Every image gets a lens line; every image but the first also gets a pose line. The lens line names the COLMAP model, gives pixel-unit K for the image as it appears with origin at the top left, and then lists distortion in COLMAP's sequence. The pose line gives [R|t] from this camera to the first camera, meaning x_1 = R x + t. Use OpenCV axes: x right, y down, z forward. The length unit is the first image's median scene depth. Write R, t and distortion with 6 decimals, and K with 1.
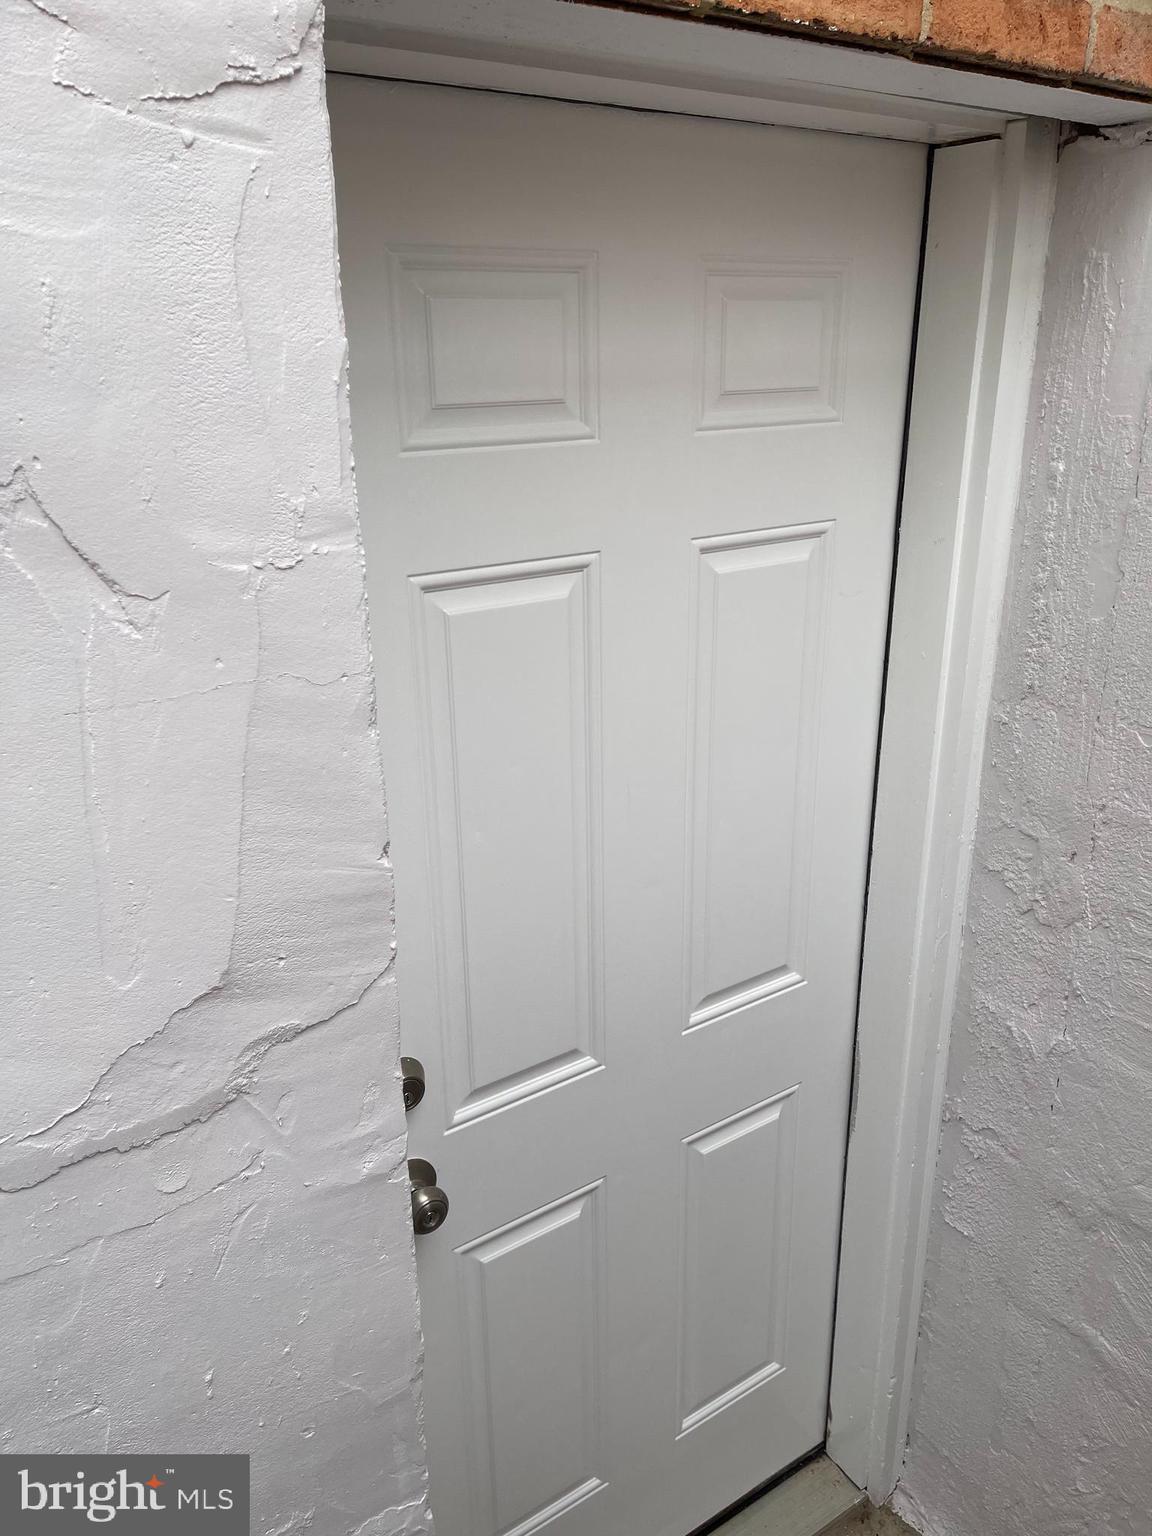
lens RADIAL K [[1150.1, 0, 577.5], [0, 1150.1, 768.2], [0, 0, 1]] dist [0.061492, -0.075725]
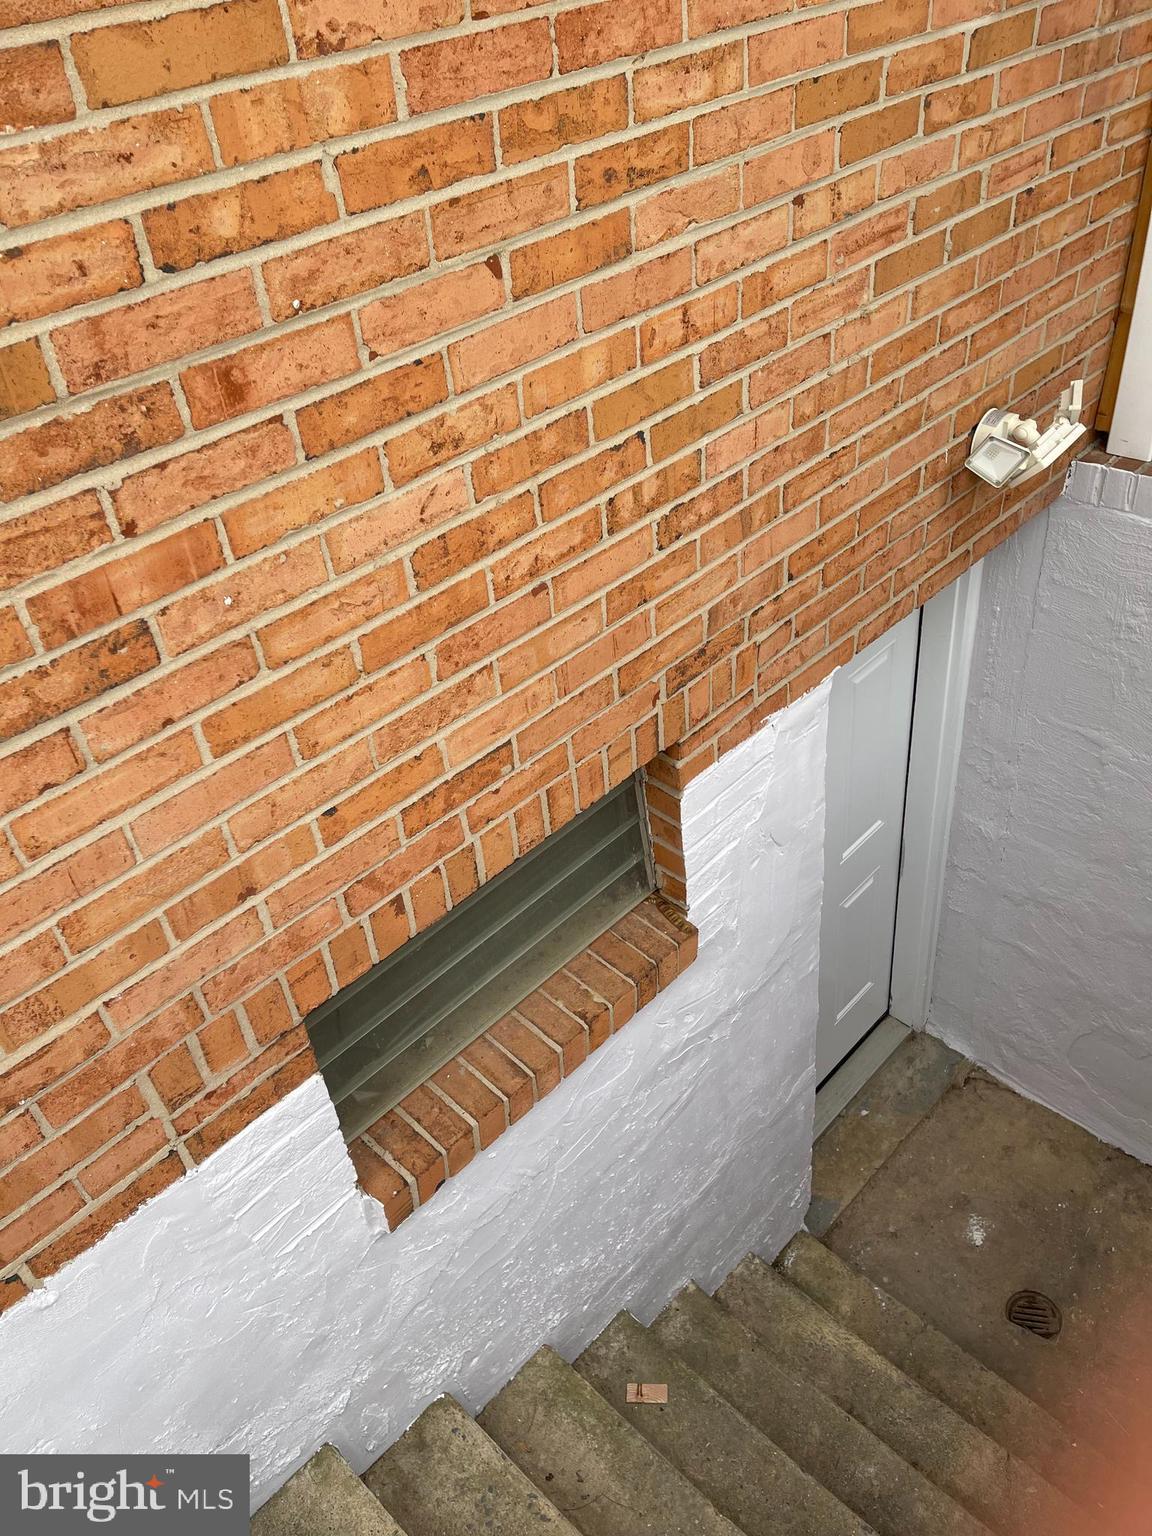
lens RADIAL K [[1150.1, 0, 574.6], [0, 1150.1, 763.4], [0, 0, 1]] dist [0.061492, -0.075725]
pose [[0.974538, -0.201767, 0.097804, -0.554771], [0.164217, 0.939259, 0.301372, -0.668530], [-0.152670, -0.277637, 0.948477, -0.905790]]
